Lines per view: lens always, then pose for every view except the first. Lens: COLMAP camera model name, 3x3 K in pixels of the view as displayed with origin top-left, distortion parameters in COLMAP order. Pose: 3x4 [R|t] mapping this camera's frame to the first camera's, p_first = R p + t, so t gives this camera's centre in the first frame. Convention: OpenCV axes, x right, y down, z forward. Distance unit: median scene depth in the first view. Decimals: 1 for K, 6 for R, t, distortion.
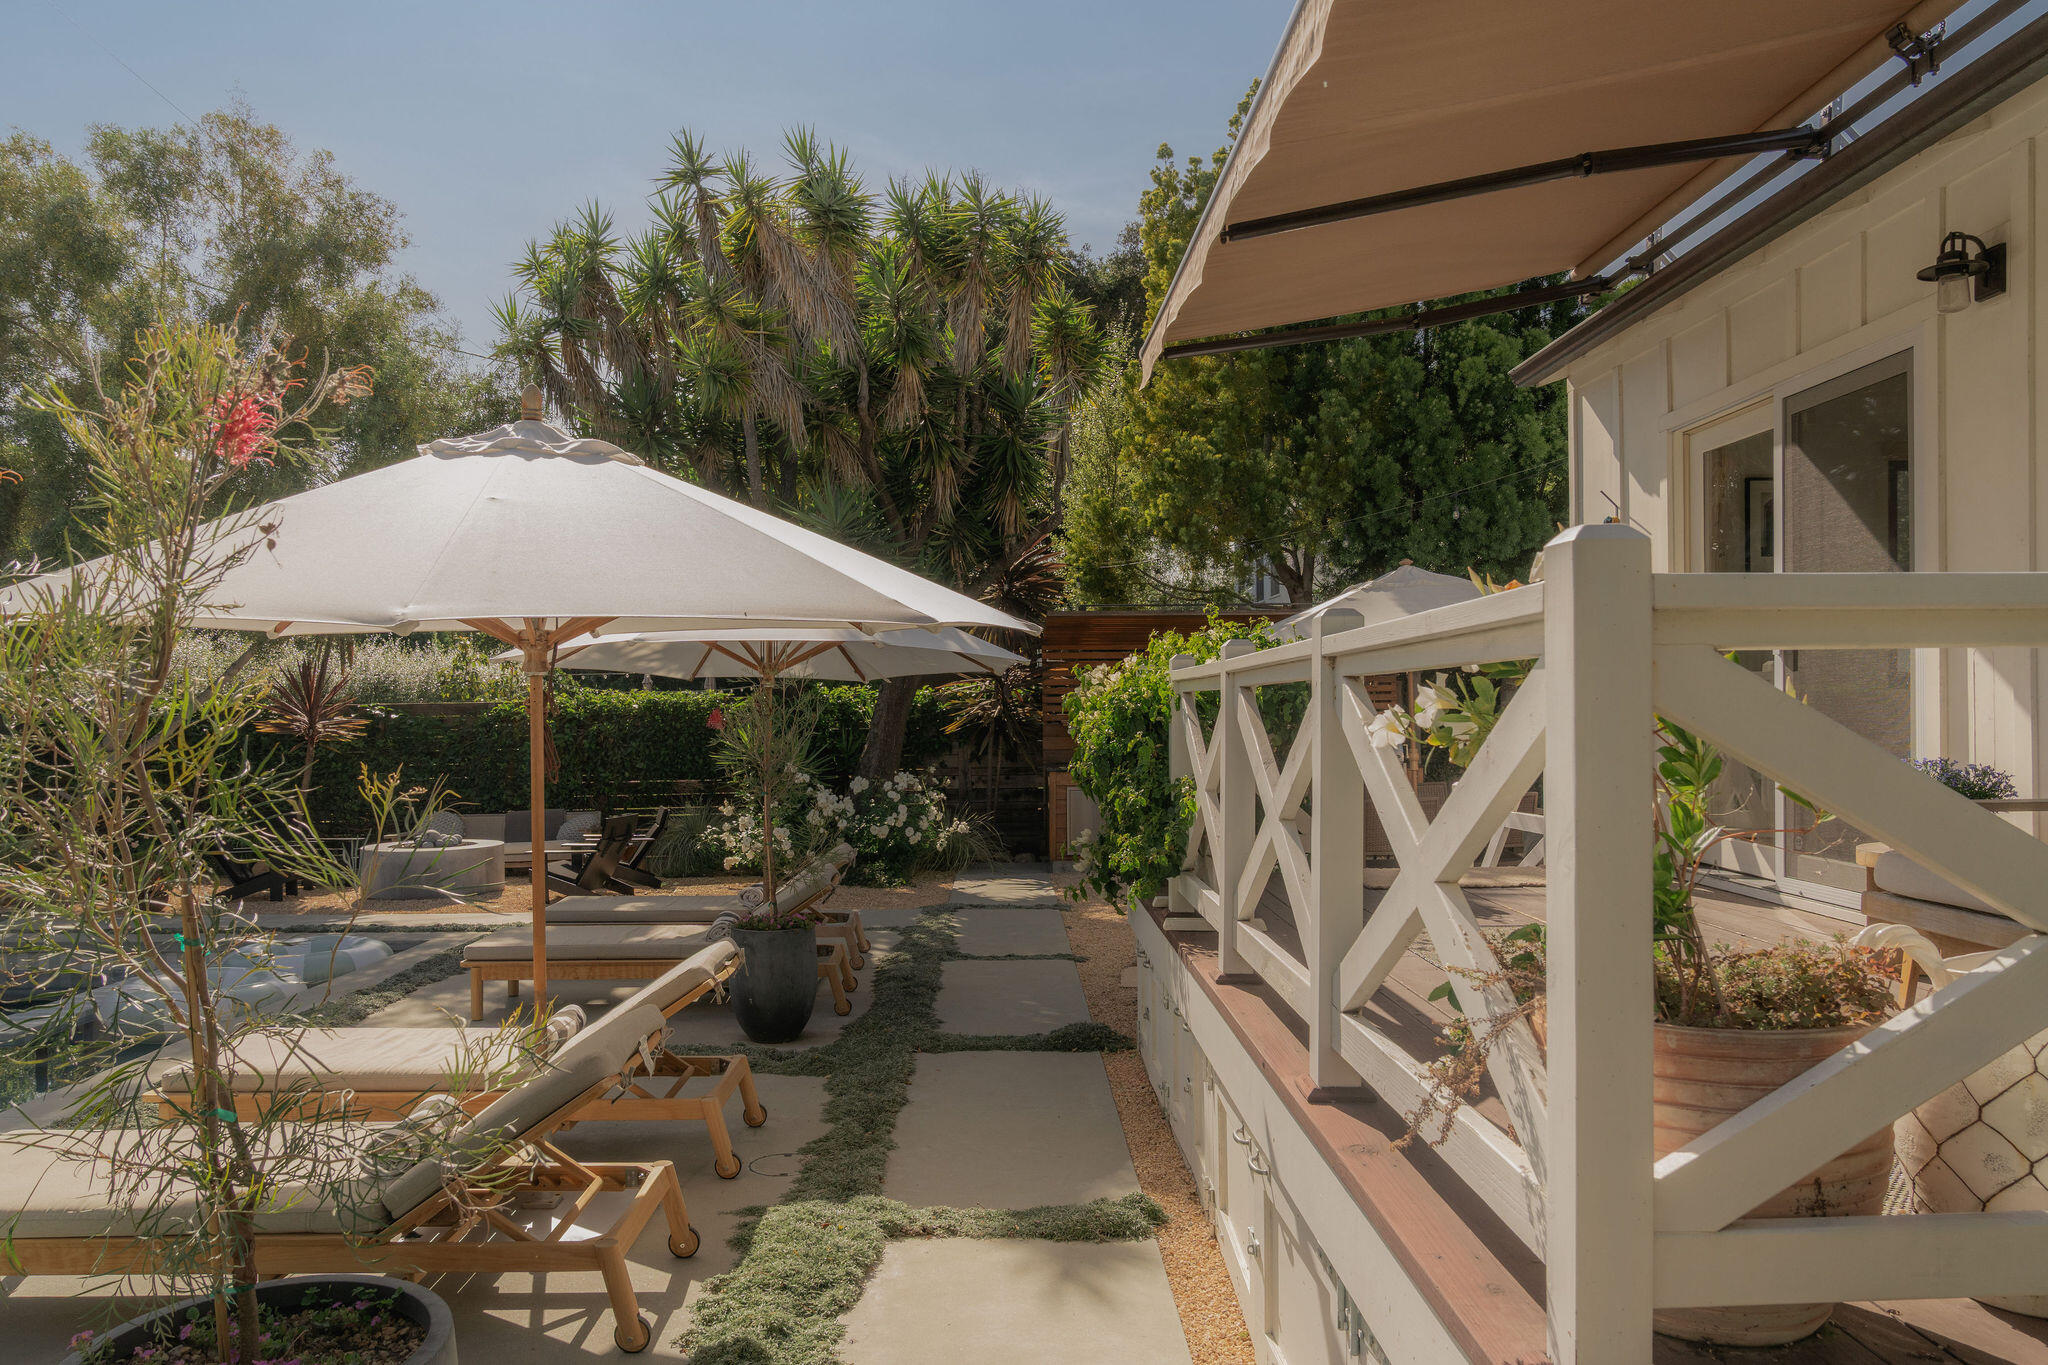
lens RADIAL K [[1390.0, 0, 1022.5], [0, 1390.0, 690.8], [0, 0, 1]] dist [-0.003481, 0.011593]
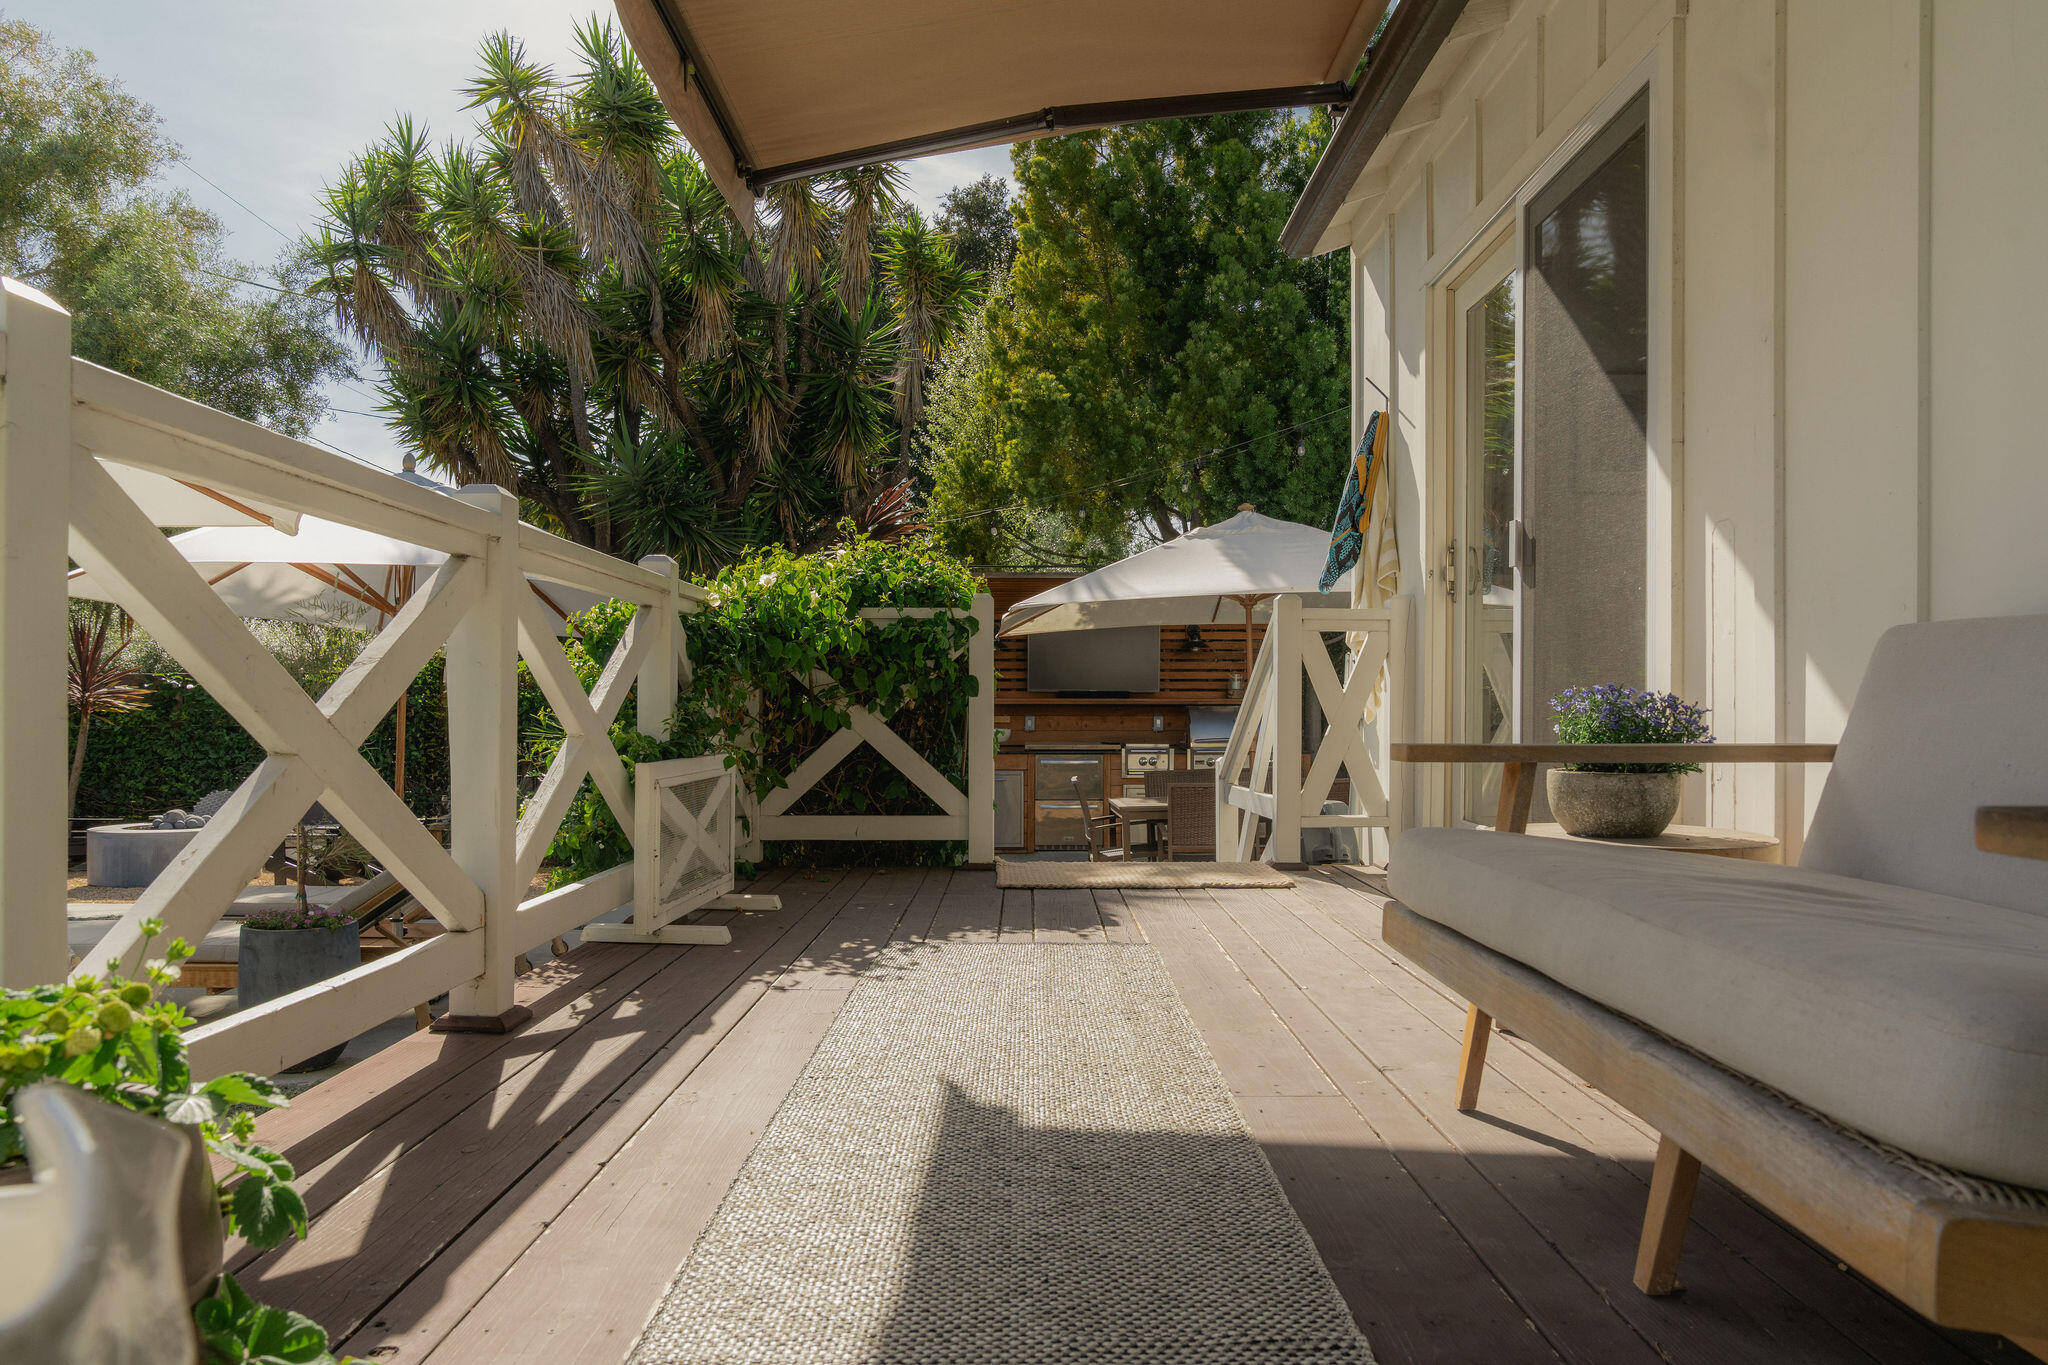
lens RADIAL K [[1390.0, 0, 1025.7], [0, 1390.0, 689.3], [0, 0, 1]] dist [-0.003481, 0.011593]
pose [[0.999762, 0.010571, -0.019107, 0.130971], [-0.010580, 0.999944, -0.000374, 0.017076], [0.019102, 0.000576, 0.999817, 0.119943]]
